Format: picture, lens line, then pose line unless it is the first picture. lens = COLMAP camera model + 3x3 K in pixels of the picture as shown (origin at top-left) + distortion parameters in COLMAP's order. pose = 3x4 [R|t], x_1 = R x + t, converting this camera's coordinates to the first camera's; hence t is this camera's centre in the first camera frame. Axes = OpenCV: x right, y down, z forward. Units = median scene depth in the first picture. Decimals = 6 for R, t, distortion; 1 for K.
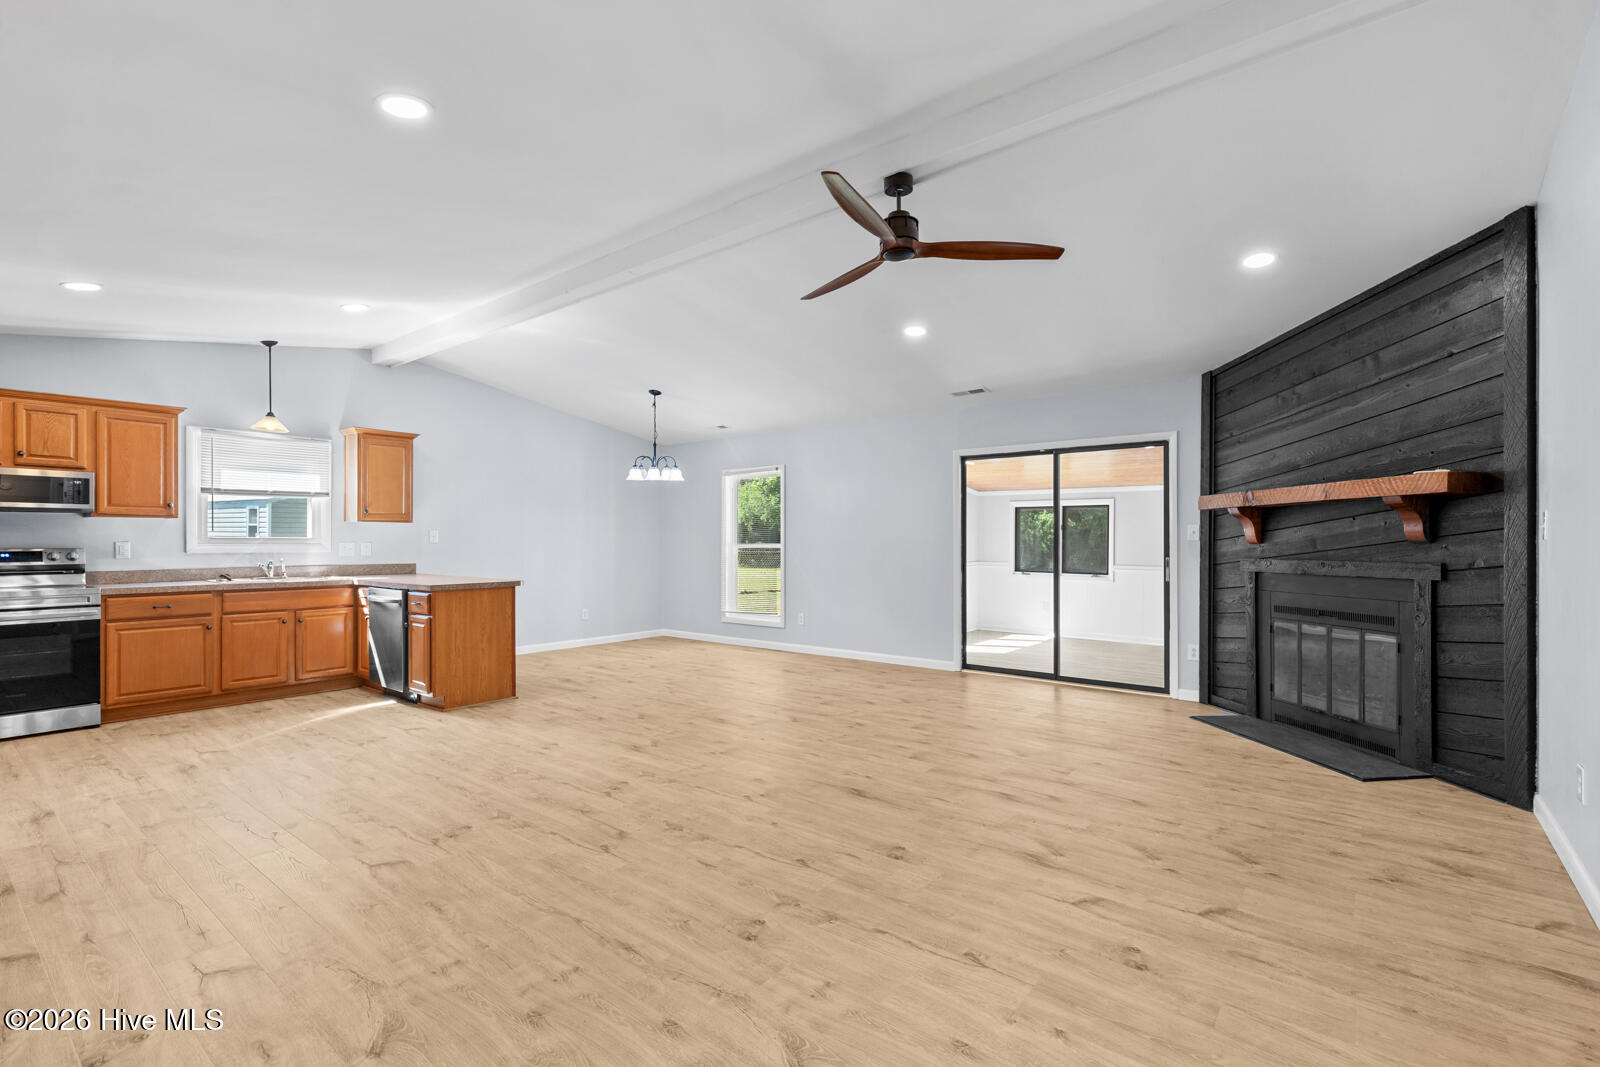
lens RADIAL K [[728.2, 0, 806.6], [0, 728.2, 527.6], [0, 0, 1]] dist [0.000088, 0.000414]
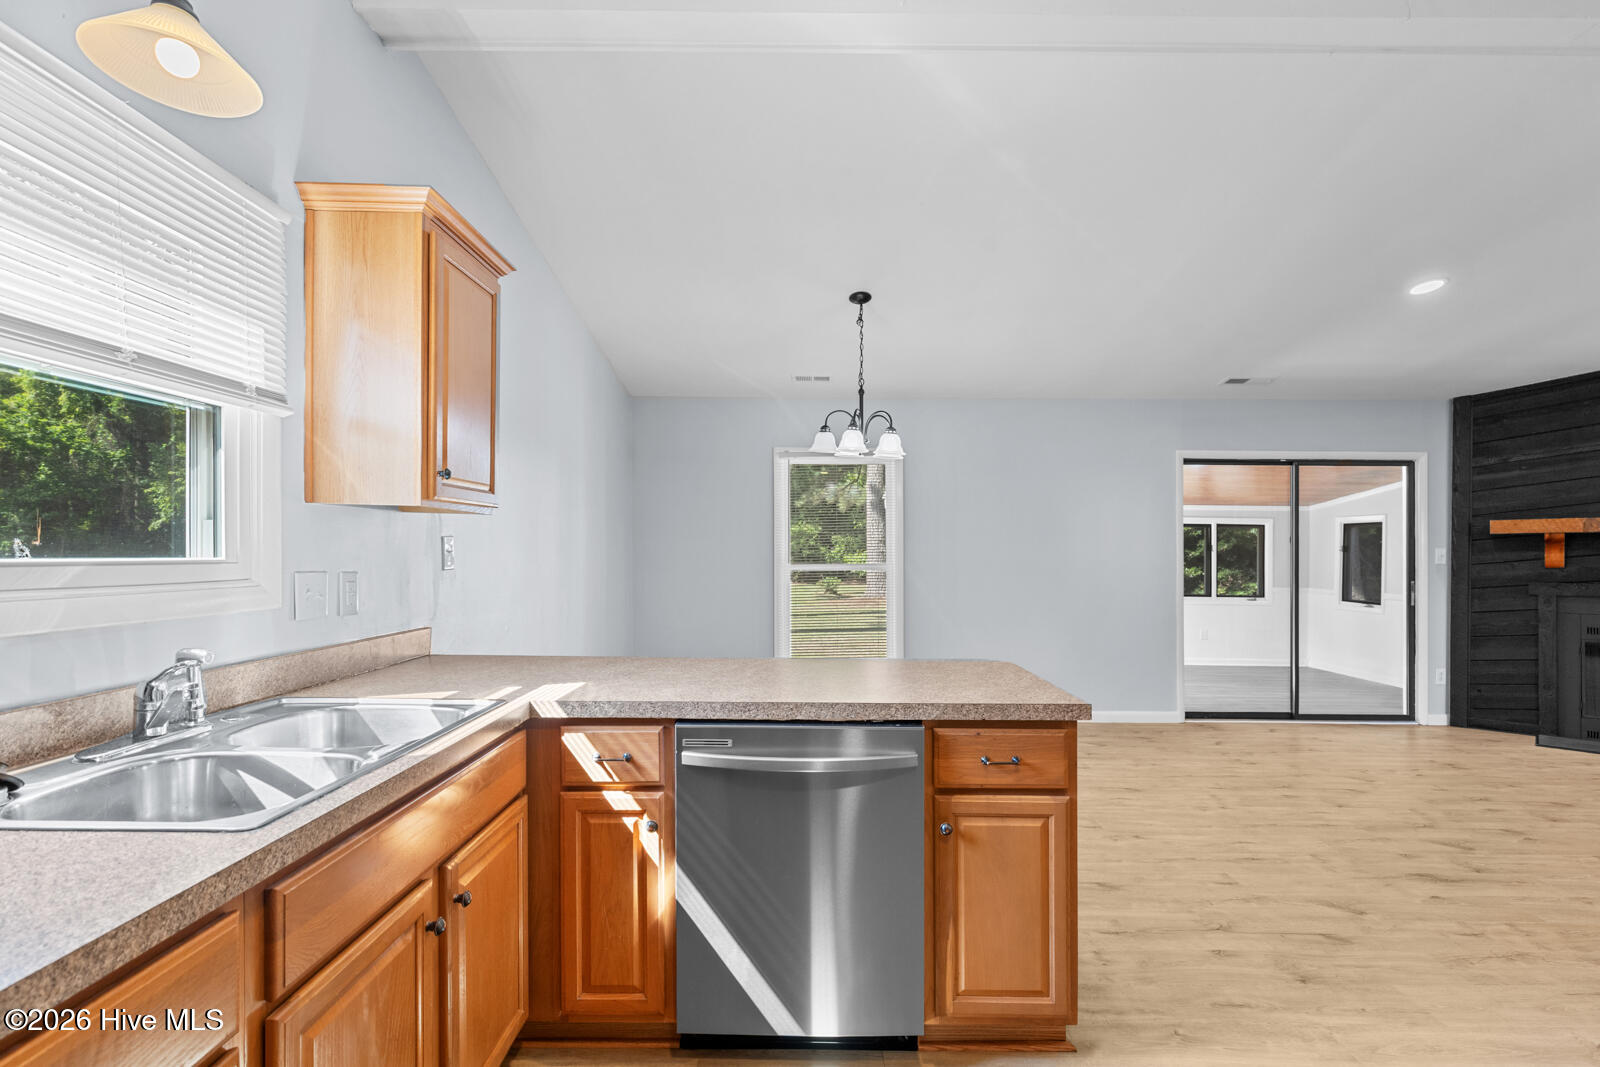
lens RADIAL K [[728.2, 0, 806.6], [0, 728.2, 574.2], [0, 0, 1]] dist [0.000088, 0.000414]
pose [[0.788779, -0.010908, 0.614580, -0.888059], [-0.018359, 0.998978, 0.041293, 0.007067], [-0.614403, -0.043854, 0.787773, 0.875666]]
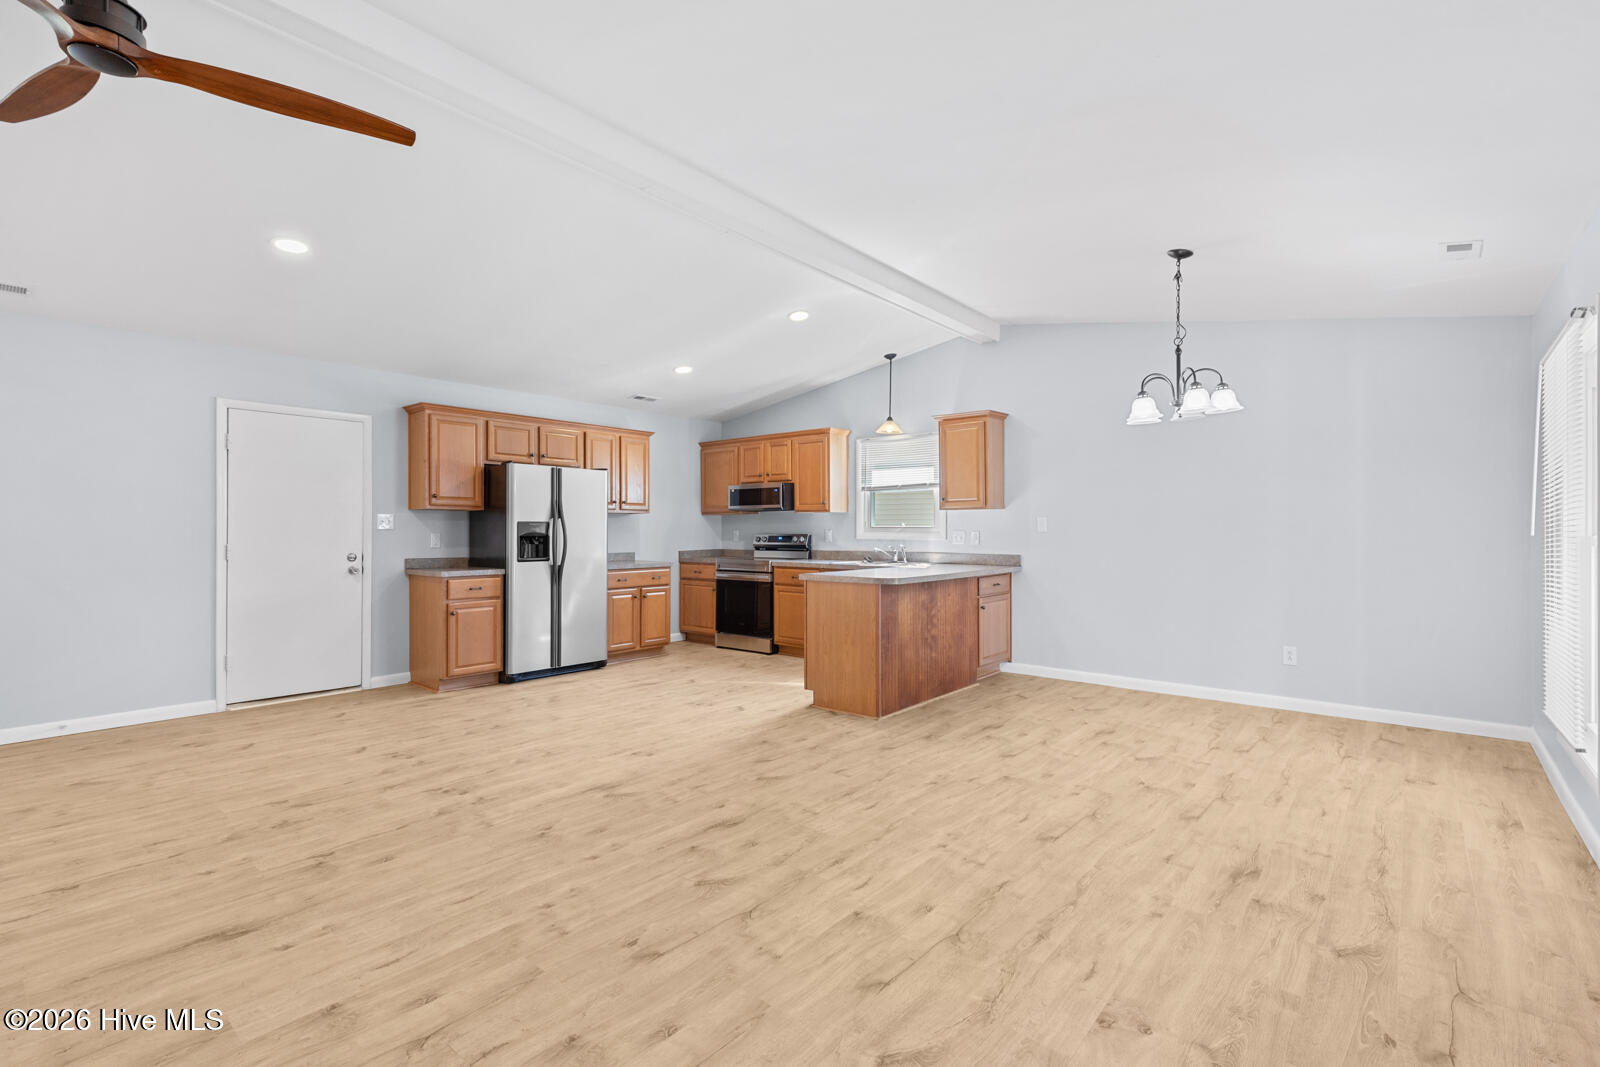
lens RADIAL K [[728.2, 0, 815.2], [0, 728.2, 531.8], [0, 0, 1]] dist [0.000088, 0.000414]
pose [[-0.012692, 0.002742, -0.999916, 0.500457], [0.018512, 0.999825, 0.002507, 0.021036], [0.999748, -0.018479, -0.012741, 1.108140]]
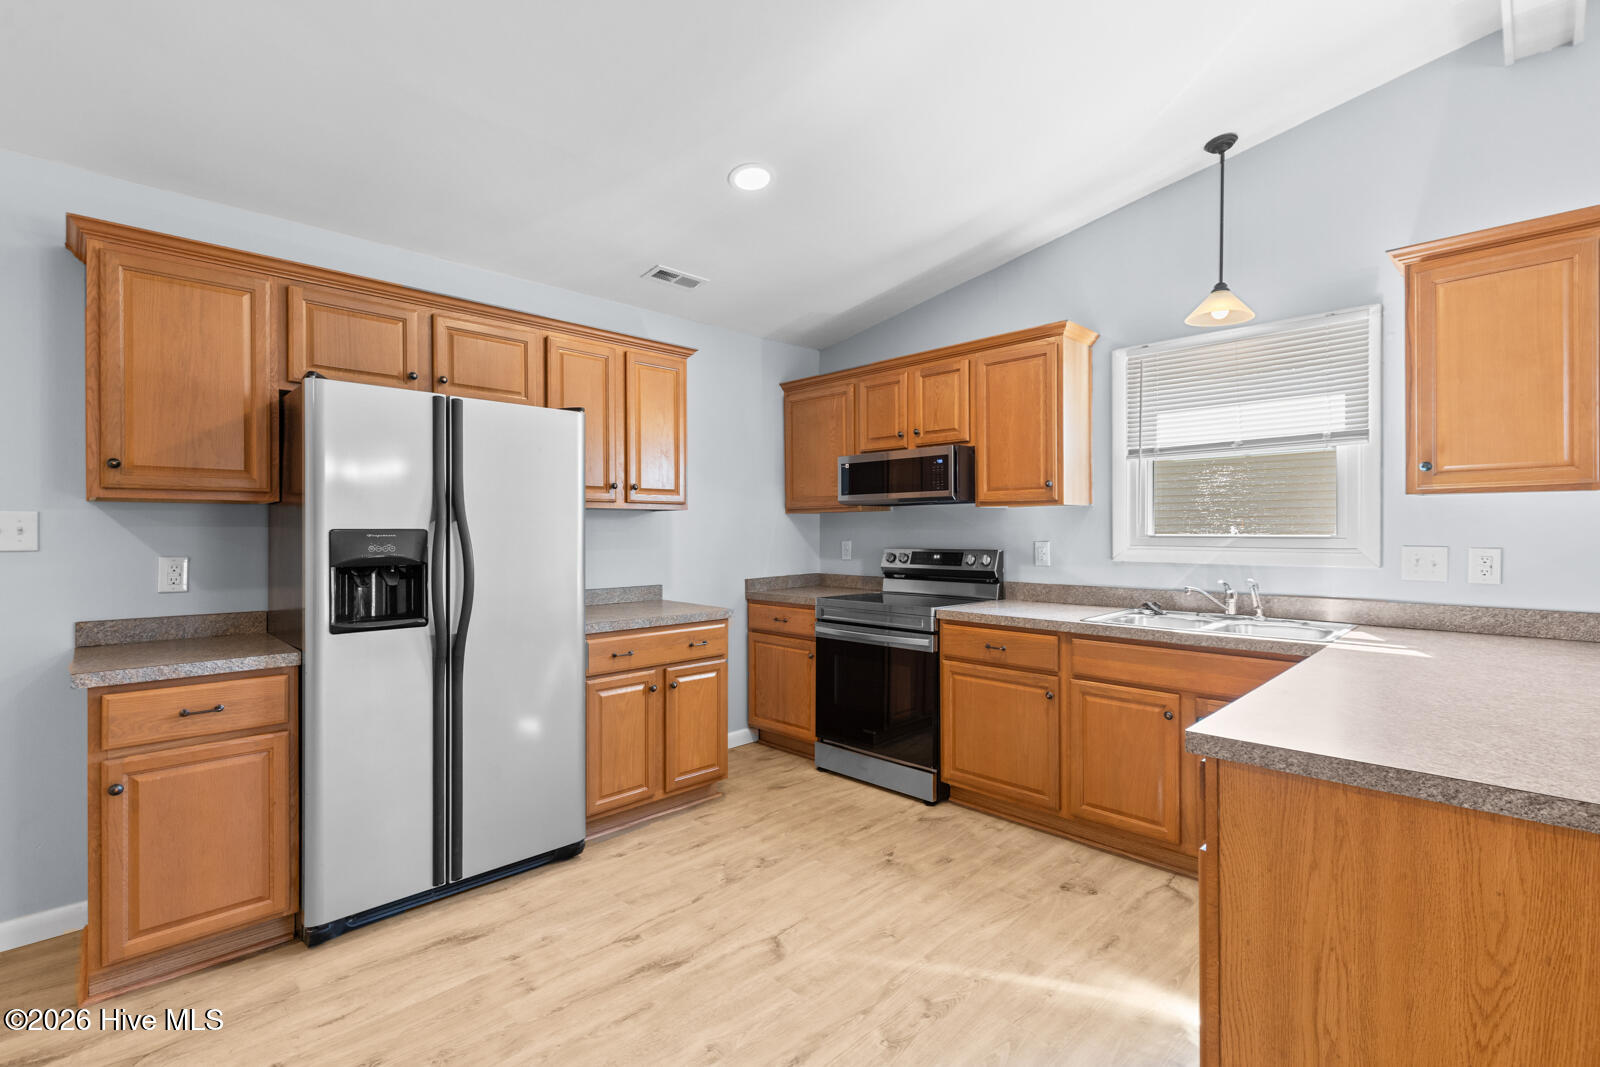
lens RADIAL K [[728.2, 0, 810.0], [0, 728.2, 536.5], [0, 0, 1]] dist [0.000088, 0.000414]
pose [[-0.112482, 0.010004, -0.993603, -0.261058], [0.021120, 0.999747, 0.007675, 0.005396], [0.993429, -0.020122, -0.112665, 0.959646]]
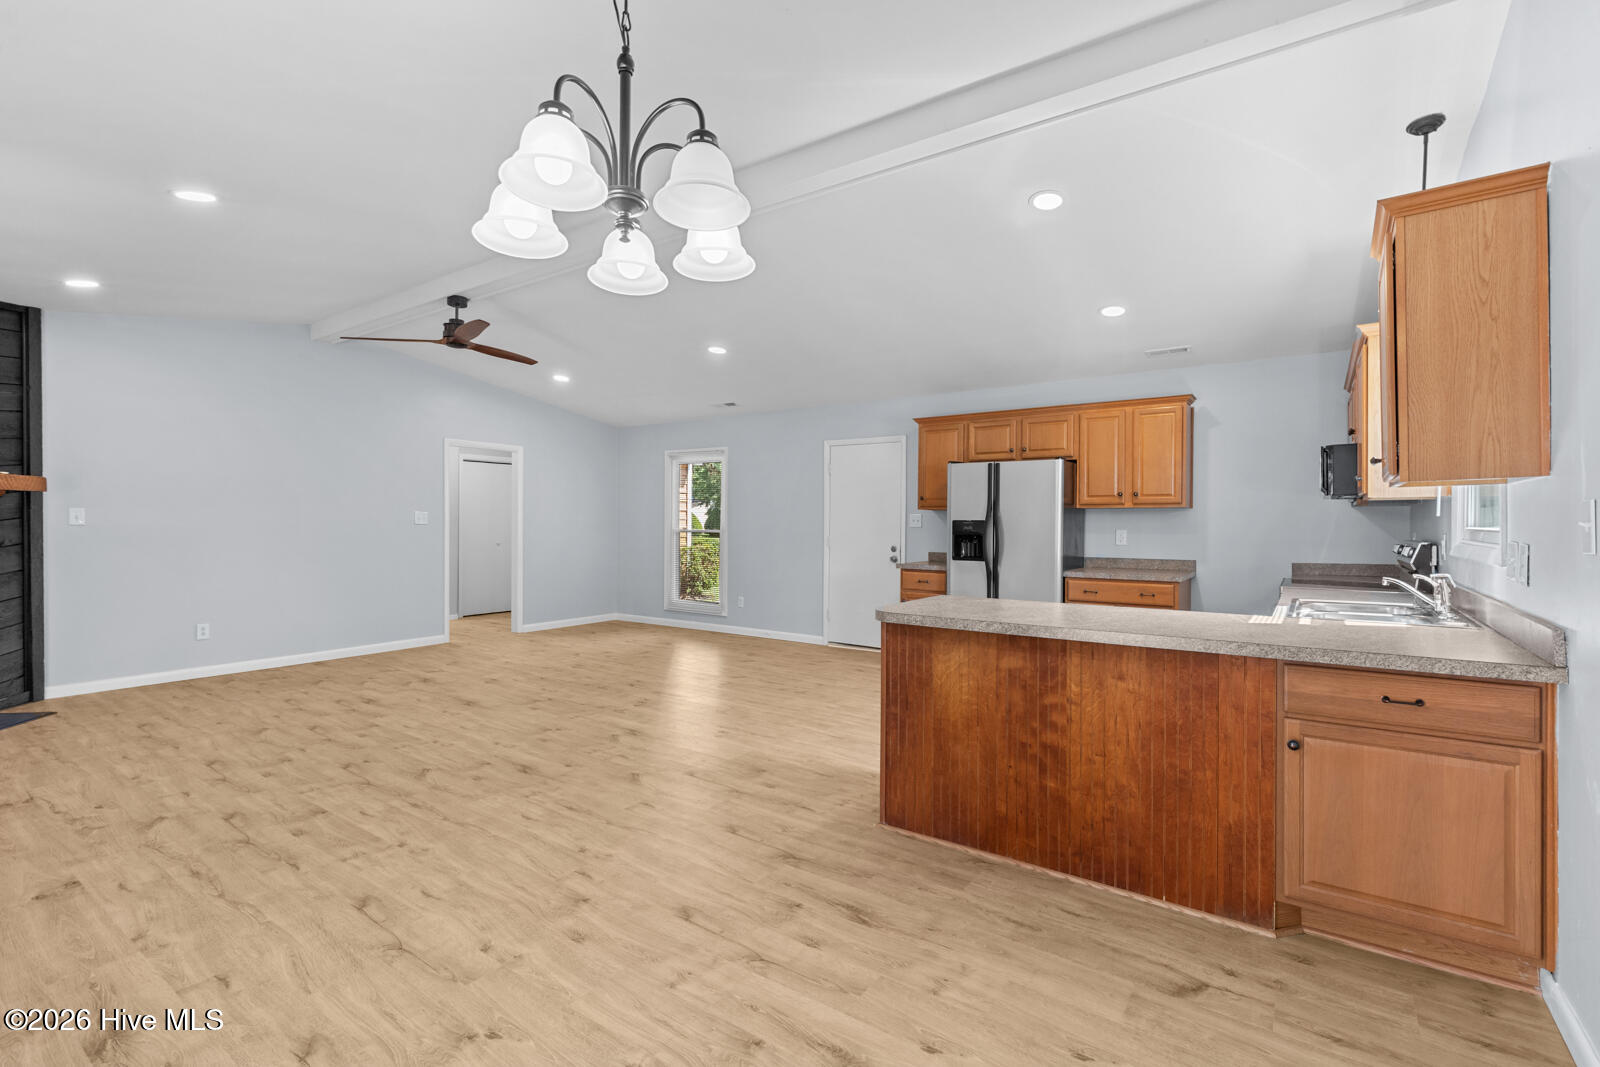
lens RADIAL K [[728.2, 0, 810.1], [0, 728.2, 529.9], [0, 0, 1]] dist [0.000088, 0.000414]
pose [[-0.998027, -0.003555, -0.062690, -0.369257], [-0.003104, 0.999969, -0.007290, 0.023581], [0.062714, -0.007081, -0.998006, 1.804904]]
